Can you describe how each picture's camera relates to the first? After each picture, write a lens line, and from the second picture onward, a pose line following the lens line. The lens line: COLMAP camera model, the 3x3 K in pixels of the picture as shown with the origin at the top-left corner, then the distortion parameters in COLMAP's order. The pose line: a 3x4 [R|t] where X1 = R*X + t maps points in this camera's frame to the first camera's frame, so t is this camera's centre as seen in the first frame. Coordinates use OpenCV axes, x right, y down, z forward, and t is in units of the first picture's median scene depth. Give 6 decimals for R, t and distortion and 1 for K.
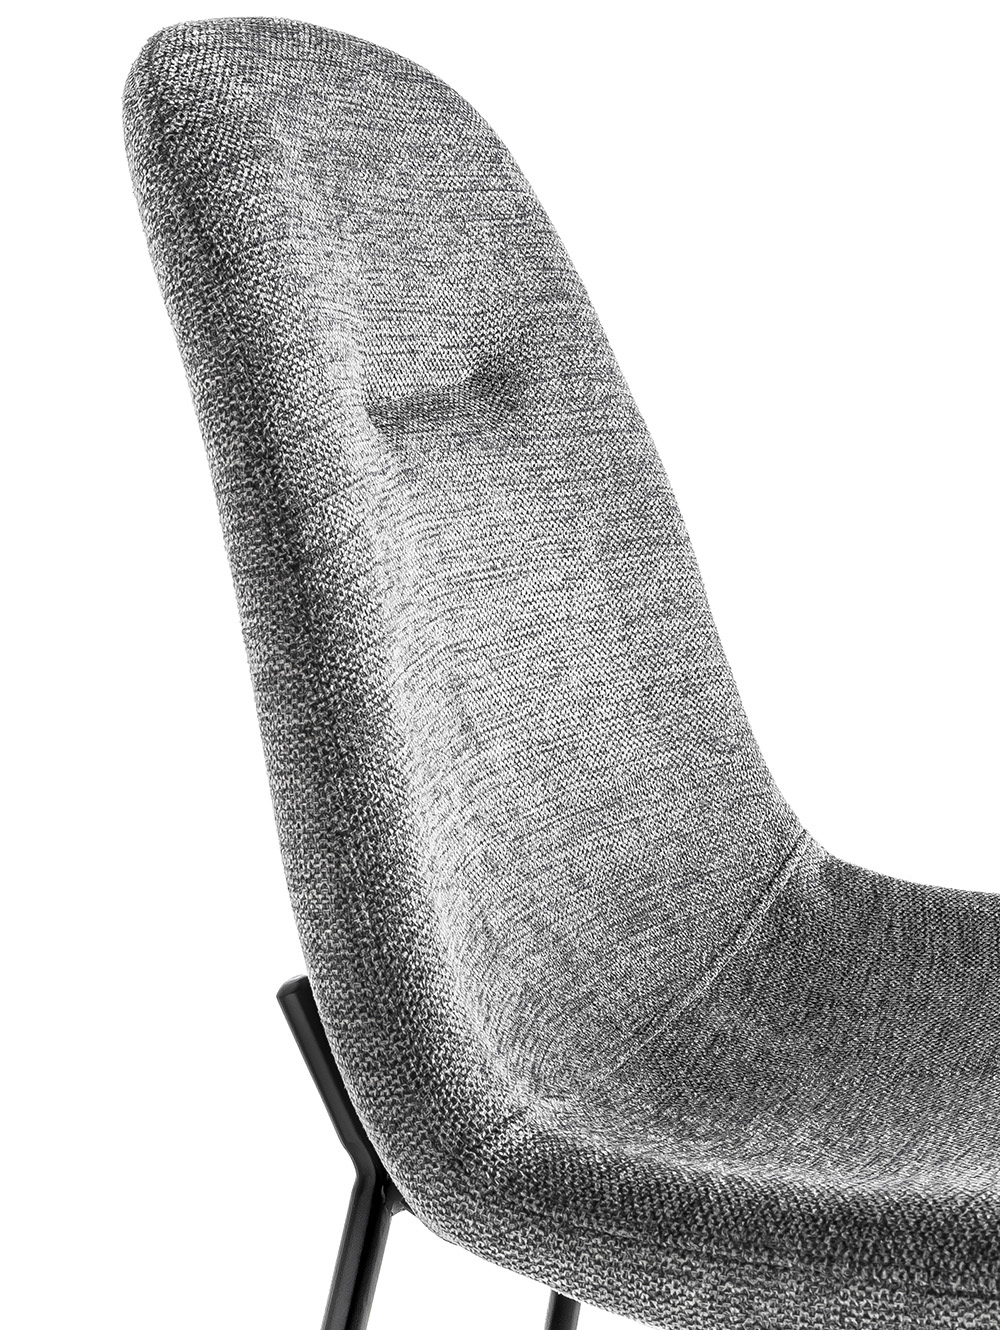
lens RADIAL K [[2573.7, 0, 500.0], [0, 2573.7, 665.0], [0, 0, 1]] dist [-0.020291, -0.226652]
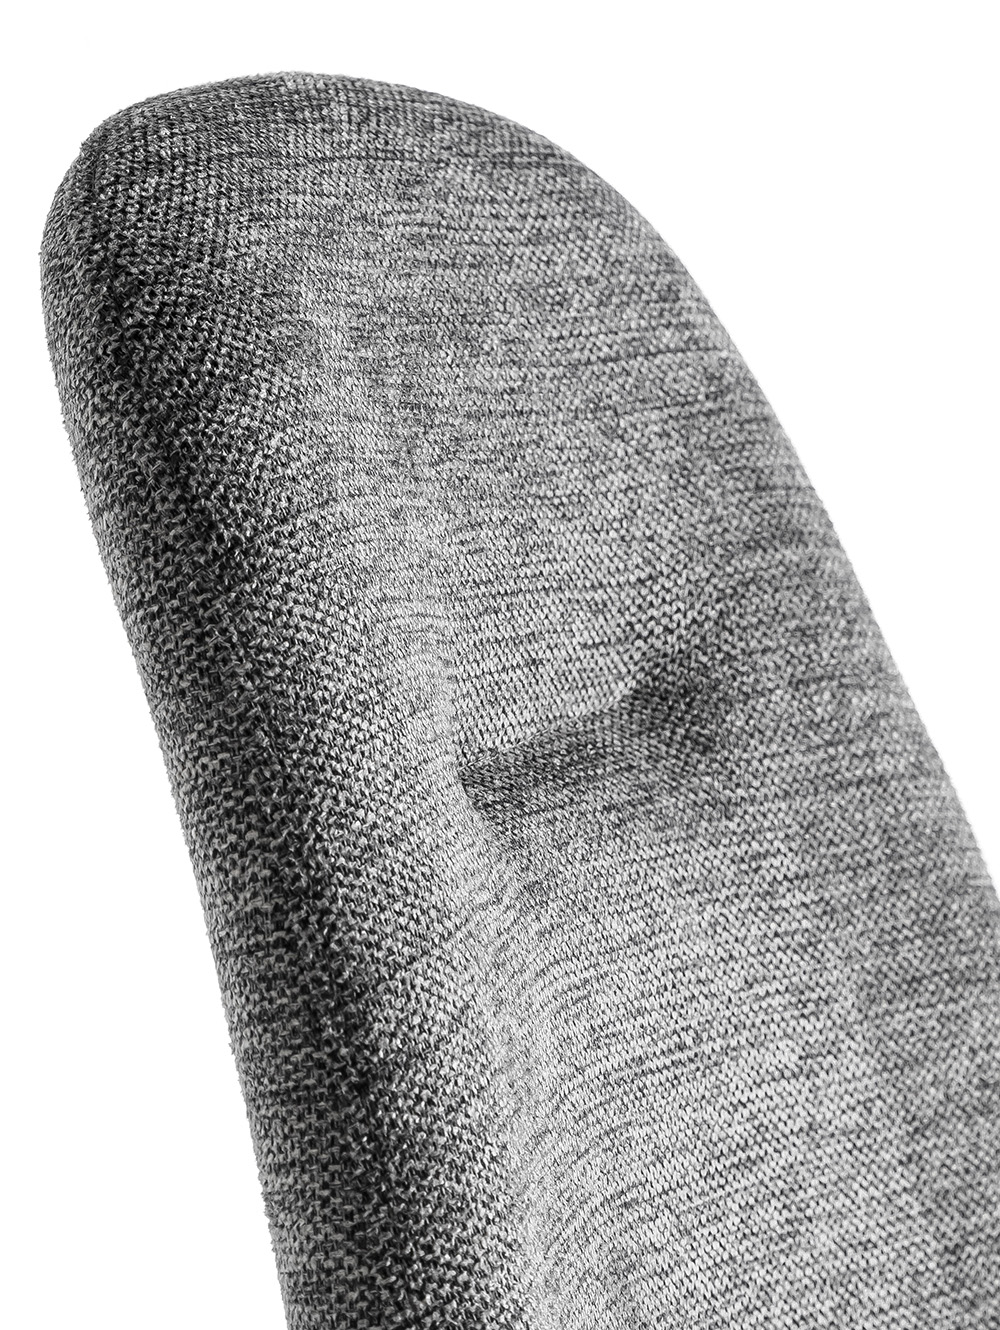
lens RADIAL K [[5432.2, 0, 500.0], [0, 5432.2, 665.0], [0, 0, 1]] dist [-0.023194, 0.954122]
pose [[0.999918, -0.008059, -0.009965, -0.030949], [0.007330, 0.997441, -0.071116, -0.039347], [0.010513, 0.071037, 0.997418, -0.184757]]
